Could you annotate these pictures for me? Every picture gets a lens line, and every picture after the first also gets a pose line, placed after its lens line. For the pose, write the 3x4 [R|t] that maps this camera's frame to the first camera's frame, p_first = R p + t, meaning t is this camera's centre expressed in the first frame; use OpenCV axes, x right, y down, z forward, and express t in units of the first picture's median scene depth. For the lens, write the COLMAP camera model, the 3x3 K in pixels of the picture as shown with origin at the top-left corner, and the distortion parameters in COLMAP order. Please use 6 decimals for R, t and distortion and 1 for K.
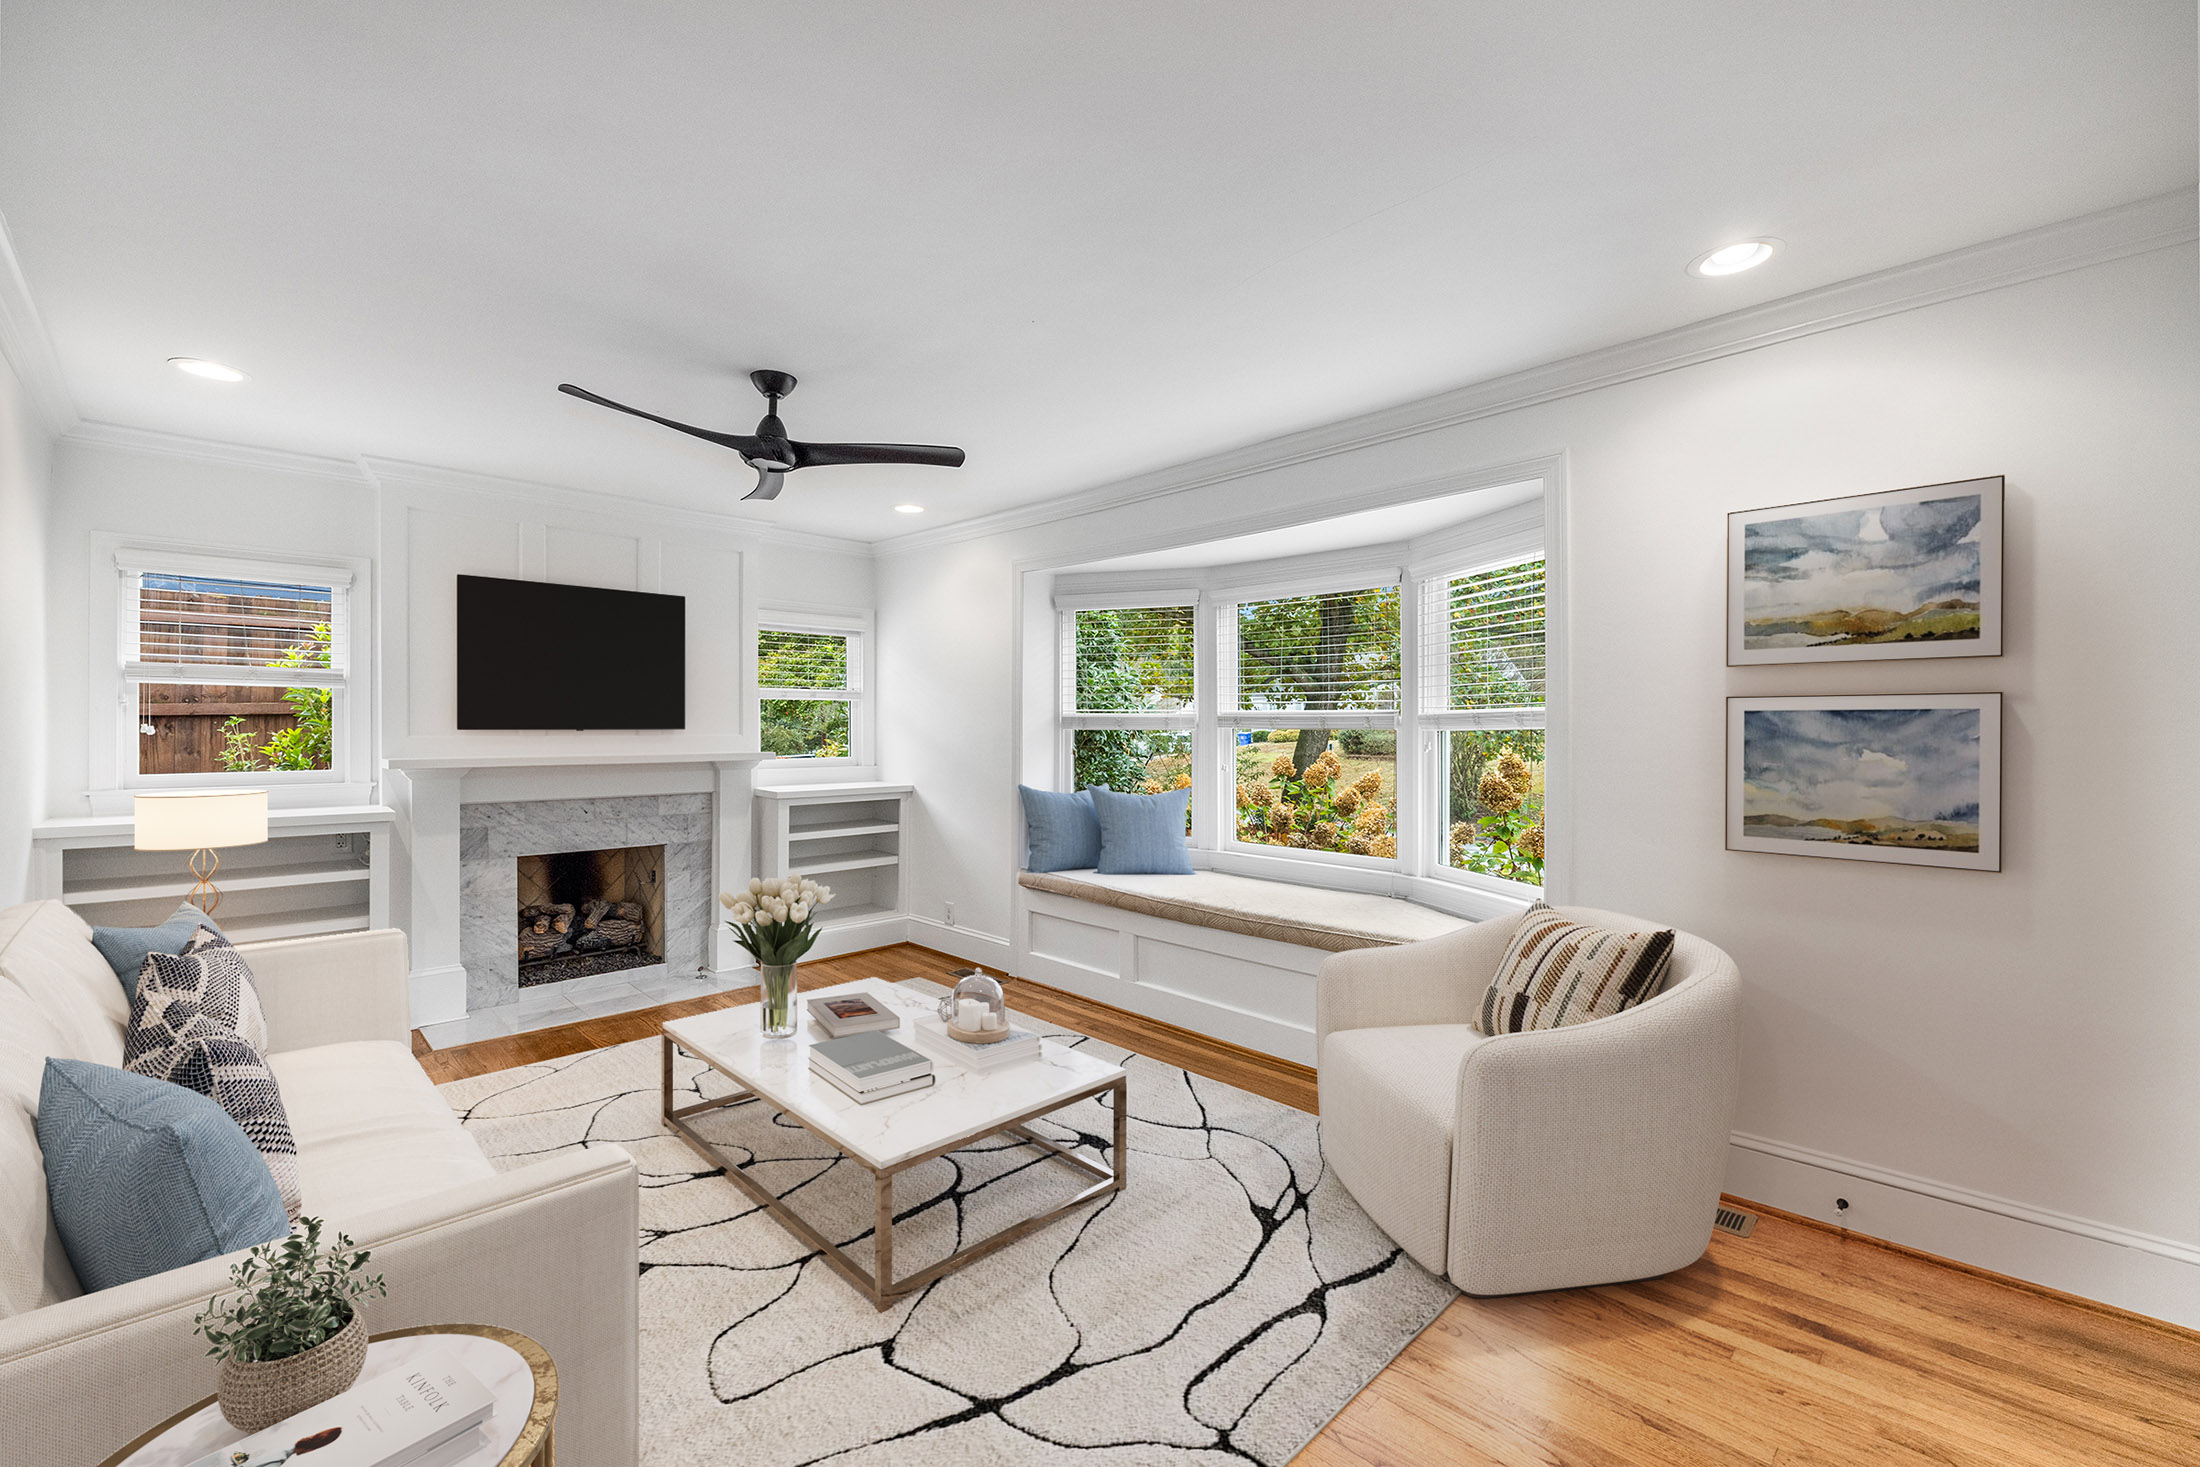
lens RADIAL K [[918.9, 0, 1088.5], [0, 918.9, 738.1], [0, 0, 1]] dist [-0.001727, -0.000768]
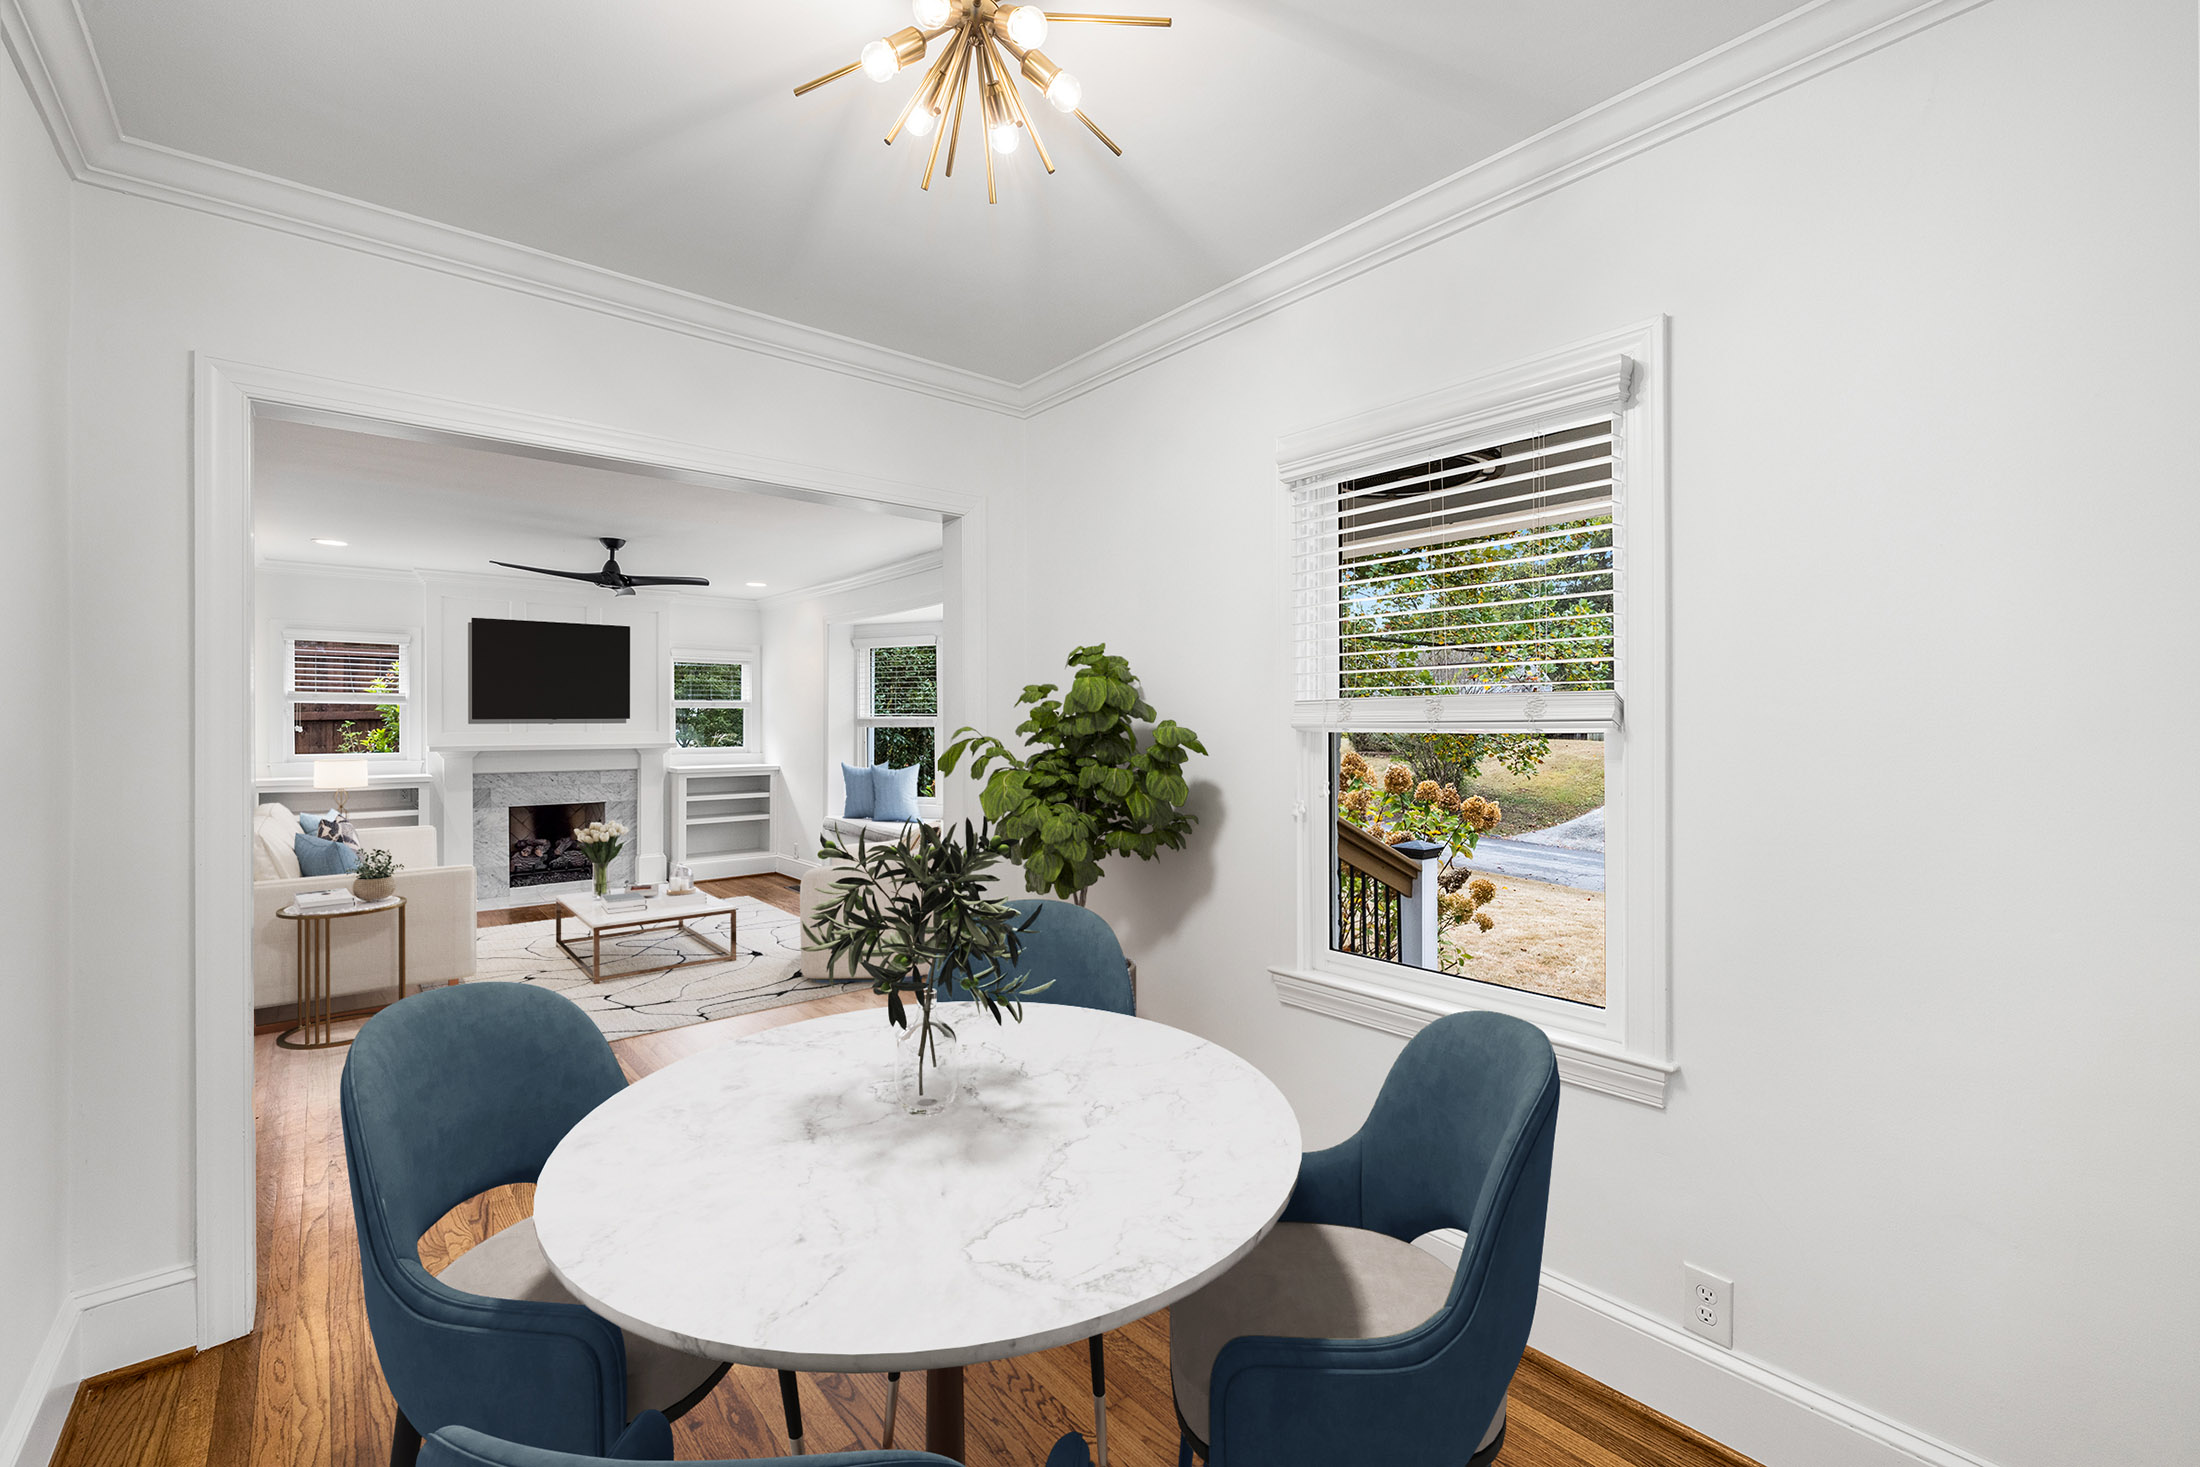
lens RADIAL K [[918.9, 0, 1093.8], [0, 918.9, 731.2], [0, 0, 1]] dist [-0.001727, -0.000768]
pose [[0.997480, -0.003630, -0.070852, 0.499091], [0.003151, 0.999971, -0.006872, 0.009105], [0.070875, 0.006632, 0.997463, -0.520525]]
